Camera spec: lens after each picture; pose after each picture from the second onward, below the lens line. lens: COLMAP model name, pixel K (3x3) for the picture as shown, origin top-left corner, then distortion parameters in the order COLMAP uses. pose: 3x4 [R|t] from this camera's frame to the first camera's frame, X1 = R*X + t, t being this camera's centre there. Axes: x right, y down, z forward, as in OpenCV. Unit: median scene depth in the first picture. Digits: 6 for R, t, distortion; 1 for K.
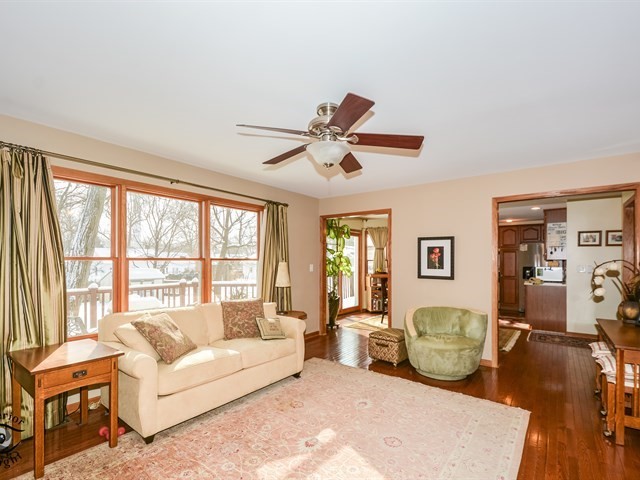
lens RADIAL K [[318.5, 0, 319.3], [0, 318.5, 243.6], [0, 0, 1]] dist [0.021132, -0.020271]
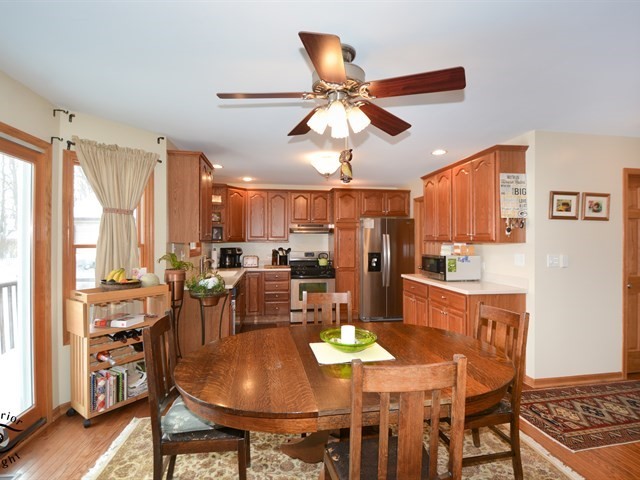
lens RADIAL K [[318.5, 0, 319.3], [0, 318.5, 243.6], [0, 0, 1]] dist [0.021132, -0.020271]
pose [[0.700394, -0.006583, 0.713726, 0.100900], [-0.034153, 0.998503, 0.042724, 0.029798], [-0.712938, -0.054300, 0.699121, 0.642550]]
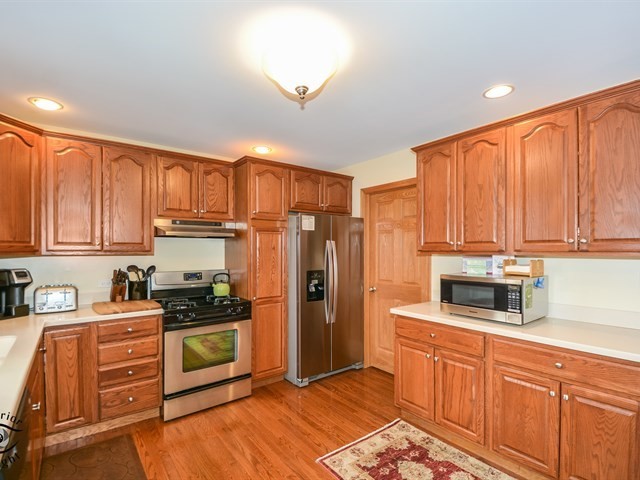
lens RADIAL K [[315.8, 0, 320.9], [0, 315.8, 252.2], [0, 0, 1]] dist [0.015211, -0.021106]
pose [[0.261677, -0.014729, 0.965043, 0.273962], [-0.044326, 0.998645, 0.027261, 0.039089], [-0.964137, -0.049910, 0.260669, 0.923182]]
